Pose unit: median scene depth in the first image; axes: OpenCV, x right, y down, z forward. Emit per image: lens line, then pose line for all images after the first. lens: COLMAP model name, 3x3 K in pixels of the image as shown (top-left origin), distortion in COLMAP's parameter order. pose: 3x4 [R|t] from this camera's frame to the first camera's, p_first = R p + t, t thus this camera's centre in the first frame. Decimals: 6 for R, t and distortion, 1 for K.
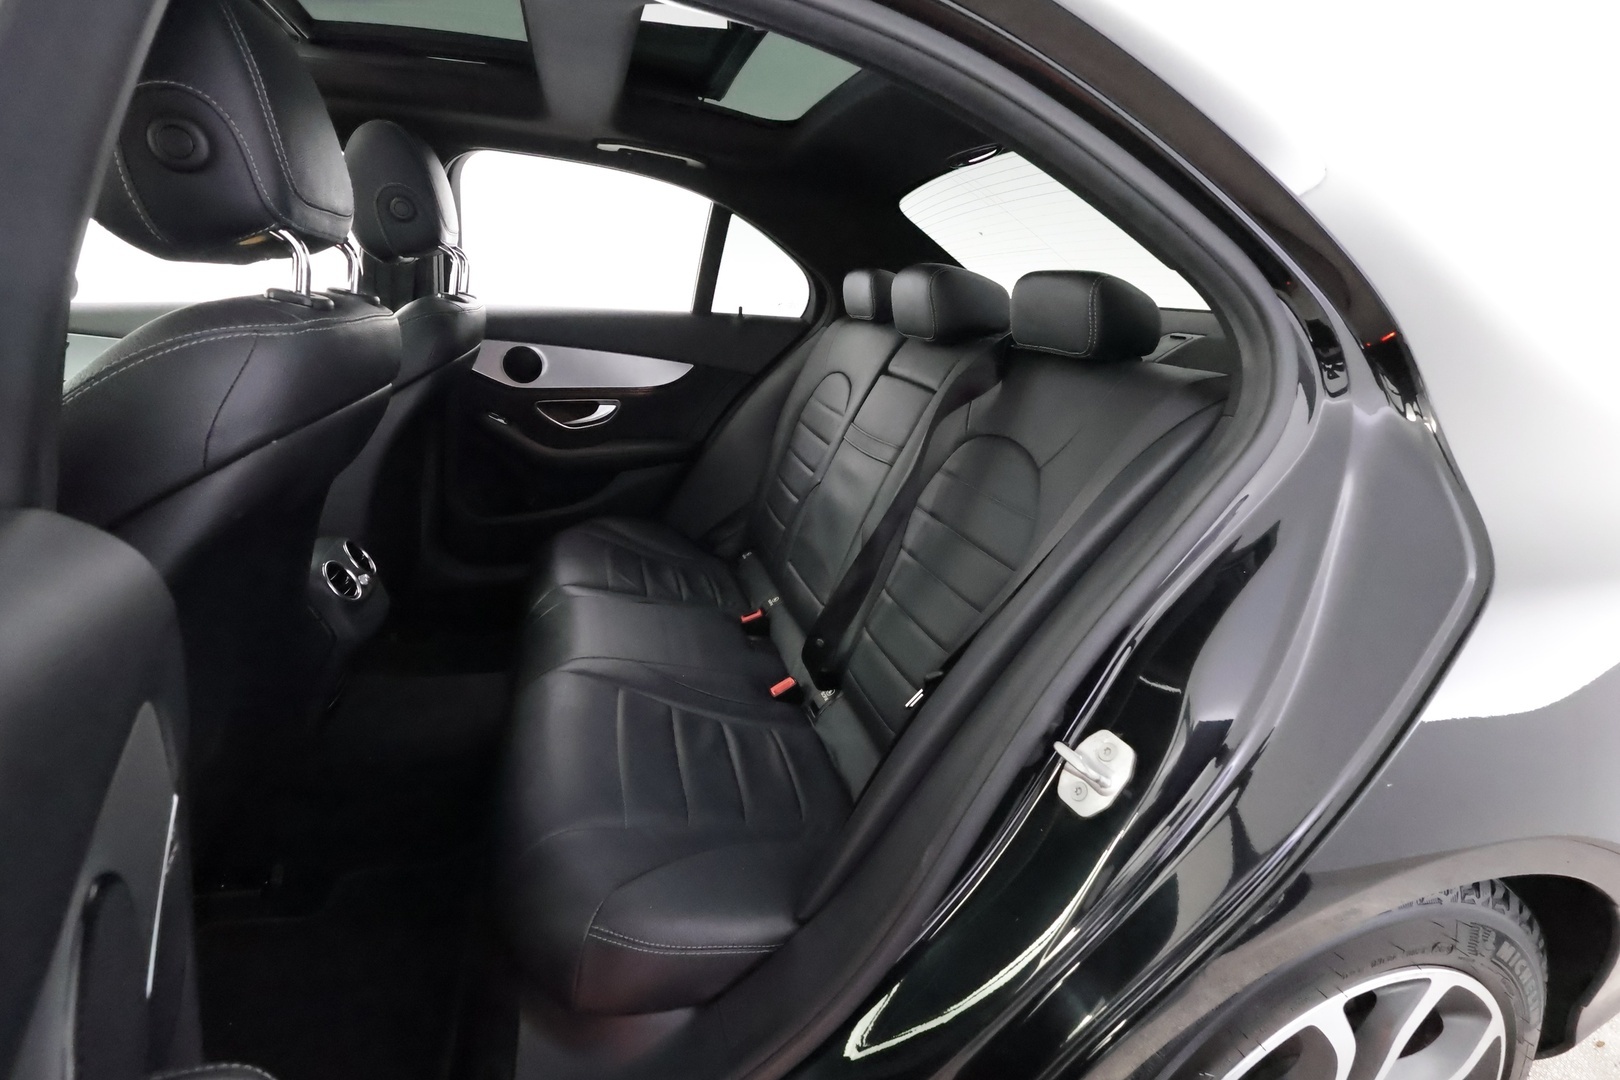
lens RADIAL K [[762.8, 0, 816.8], [0, 762.8, 526.3], [0, 0, 1]] dist [-0.000170, 0.000278]
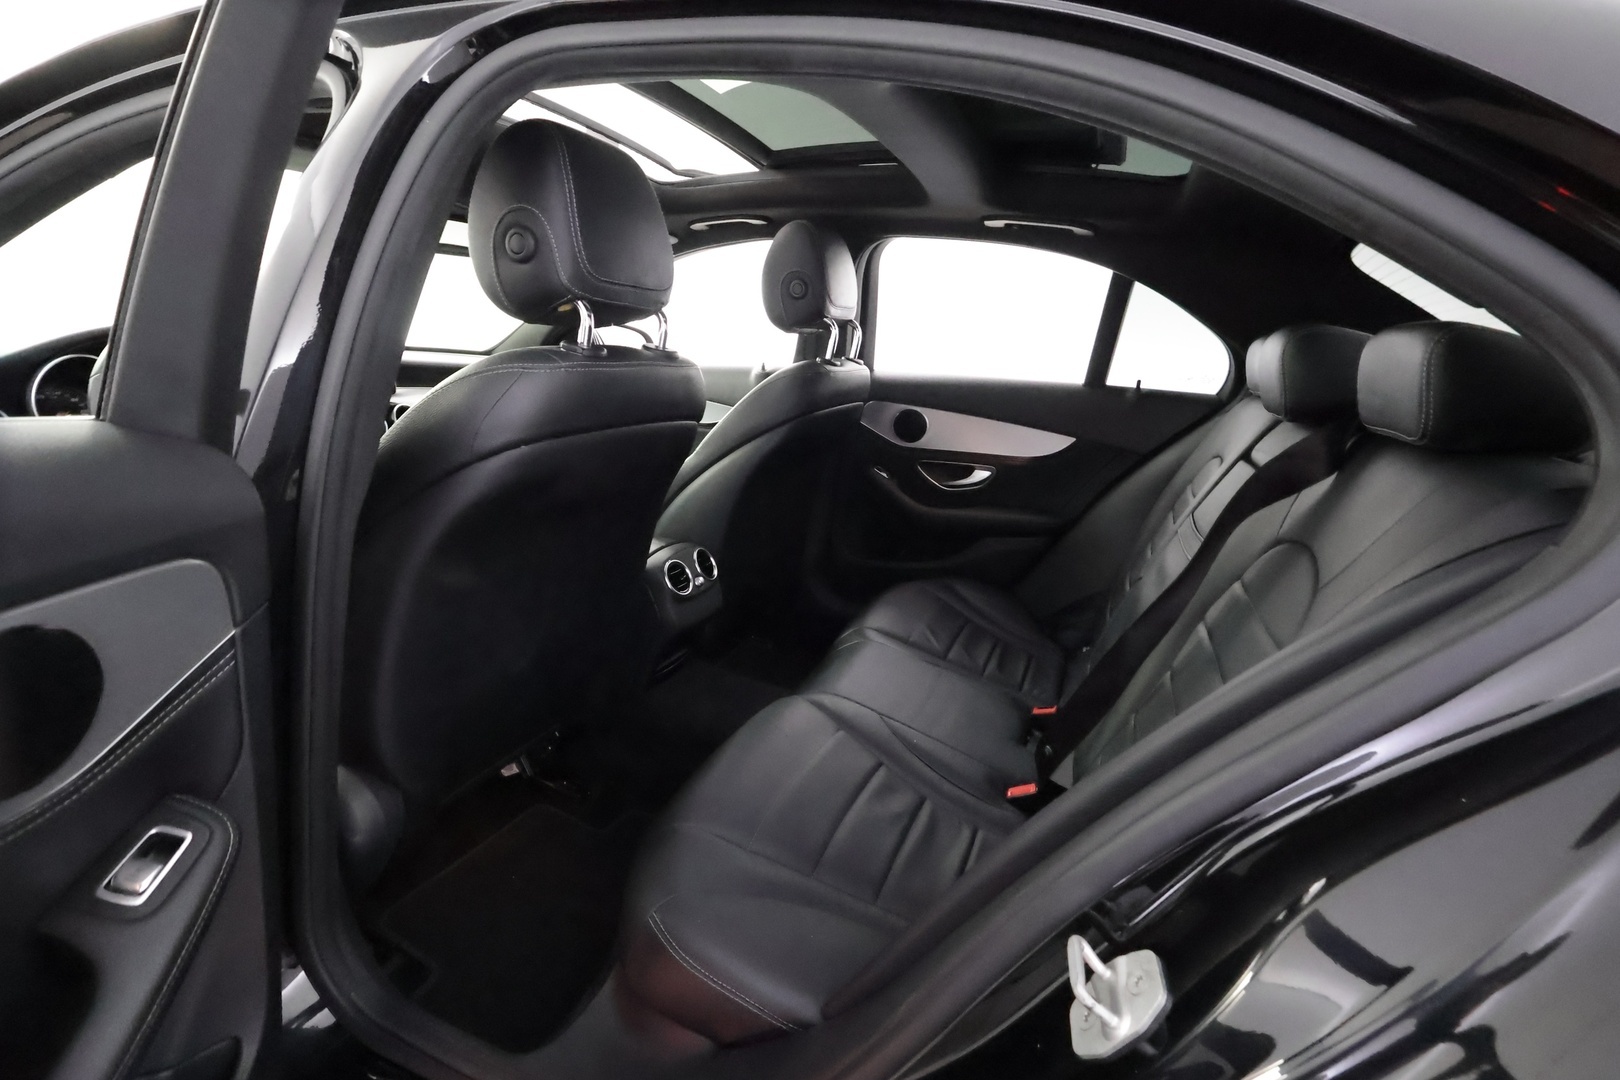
lens RADIAL K [[762.8, 0, 816.8], [0, 762.8, 526.3], [0, 0, 1]] dist [-0.000170, 0.000278]
pose [[0.778489, 0.142912, -0.611172, 0.200715], [-0.203096, 0.978704, -0.029843, -0.012338], [0.593892, 0.147359, 0.790935, 0.083328]]
